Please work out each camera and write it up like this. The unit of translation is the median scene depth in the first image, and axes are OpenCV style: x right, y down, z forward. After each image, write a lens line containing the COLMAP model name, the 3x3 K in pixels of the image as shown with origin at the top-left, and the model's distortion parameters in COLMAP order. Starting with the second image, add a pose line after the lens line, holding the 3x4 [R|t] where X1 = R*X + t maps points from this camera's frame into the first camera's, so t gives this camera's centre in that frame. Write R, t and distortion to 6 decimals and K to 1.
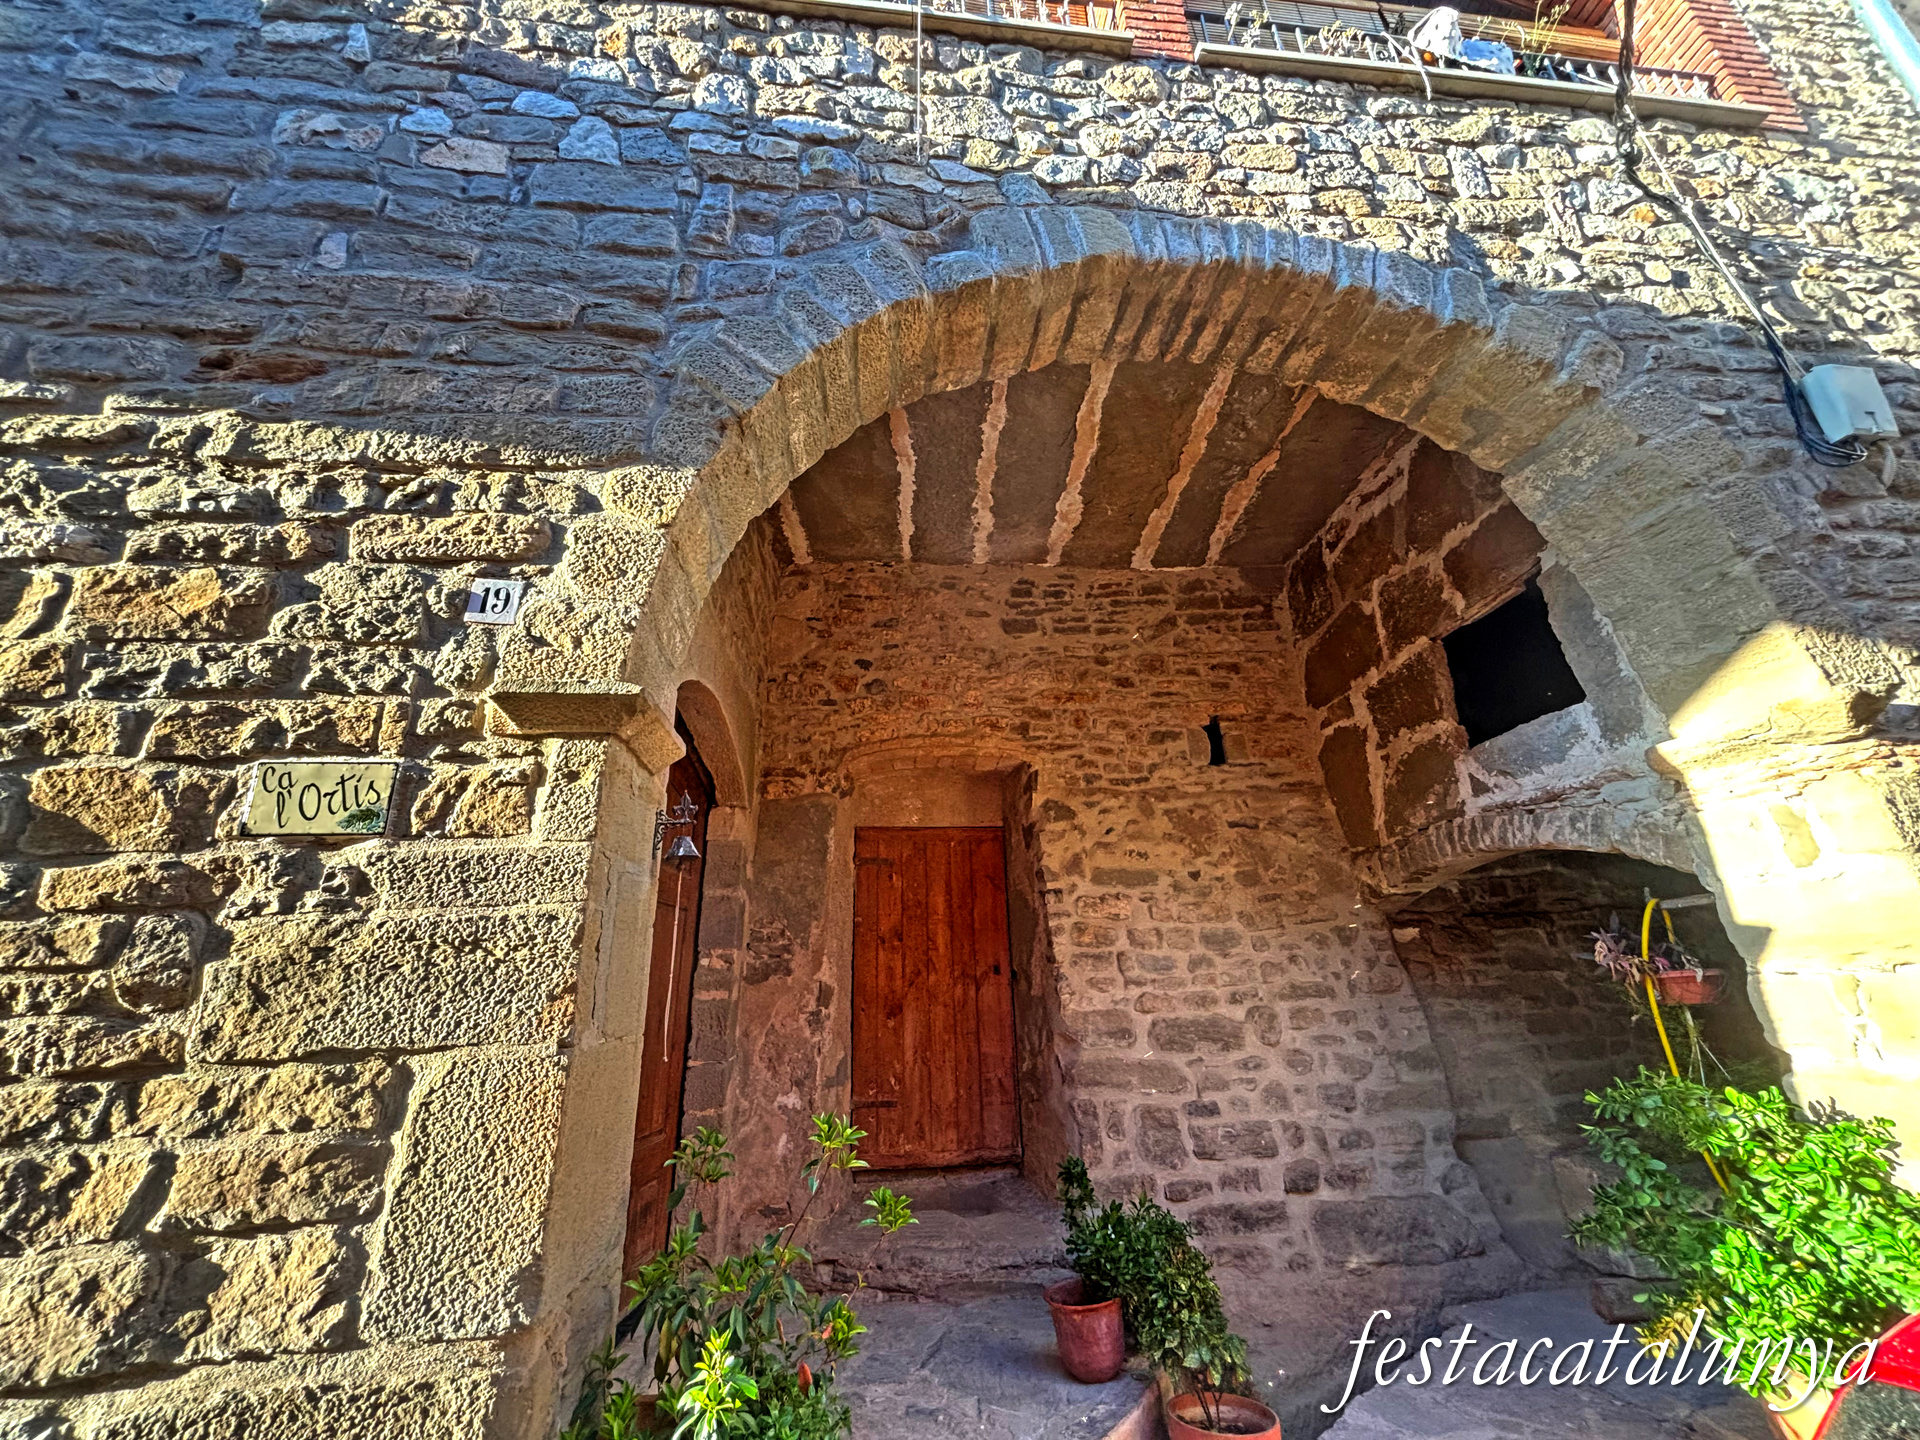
lens RADIAL K [[704.7, 0, 963.4], [0, 704.7, 722.4], [0, 0, 1]] dist [0.003162, -0.001276]
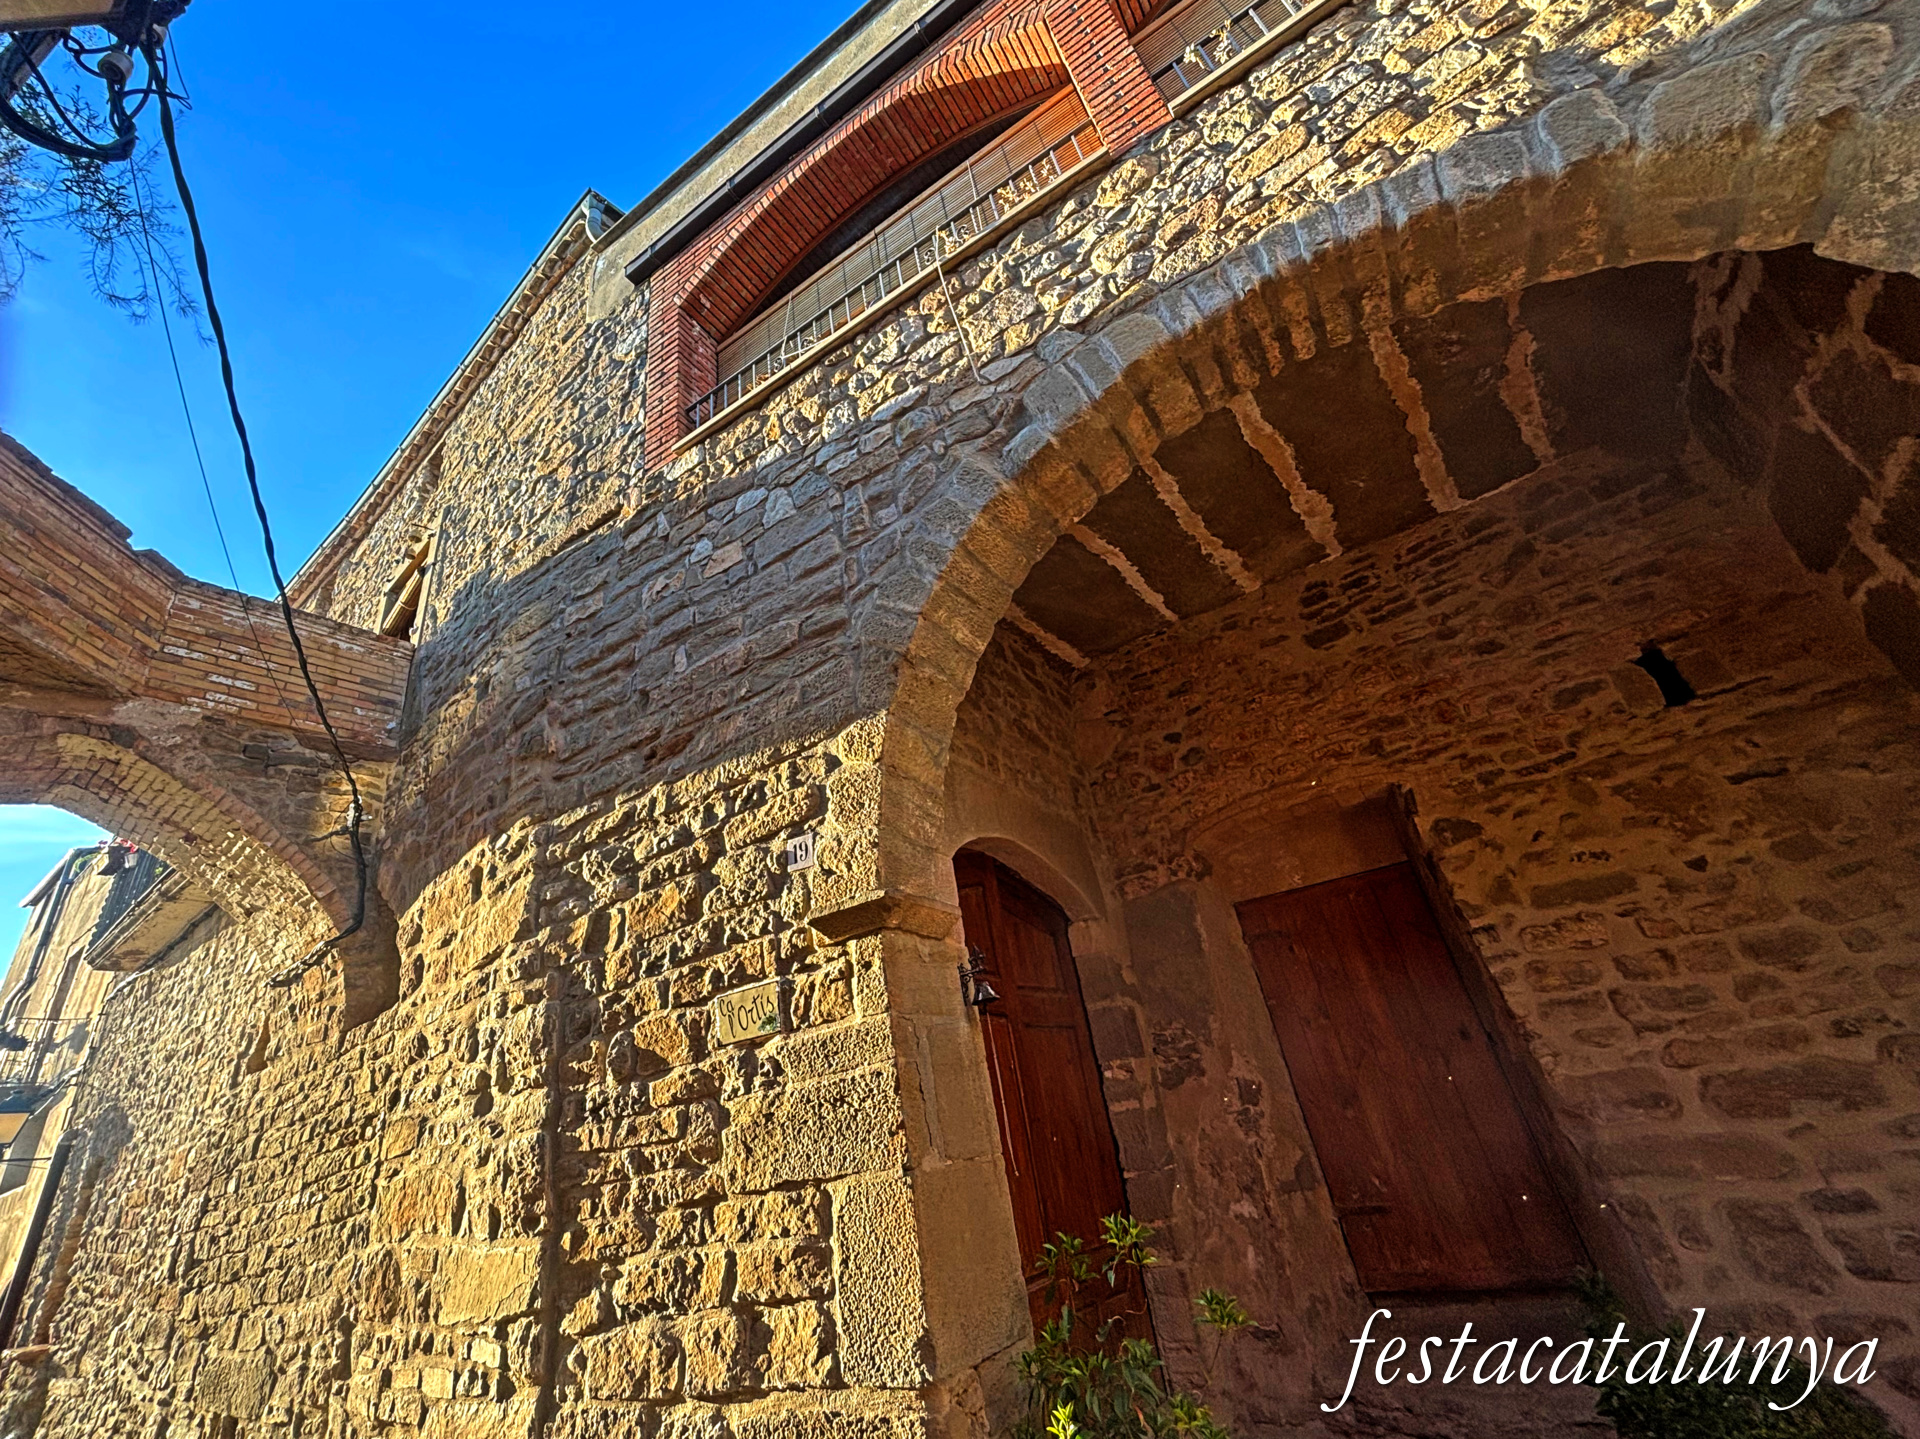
lens RADIAL K [[773.1, 0, 958.1], [0, 773.1, 716.2], [0, 0, 1]] dist [-0.000117, -0.000243]
pose [[0.790756, -0.353384, -0.499824, 0.353814], [0.310324, 0.935255, -0.170287, -0.047301], [0.527639, -0.020452, 0.849222, -0.124445]]
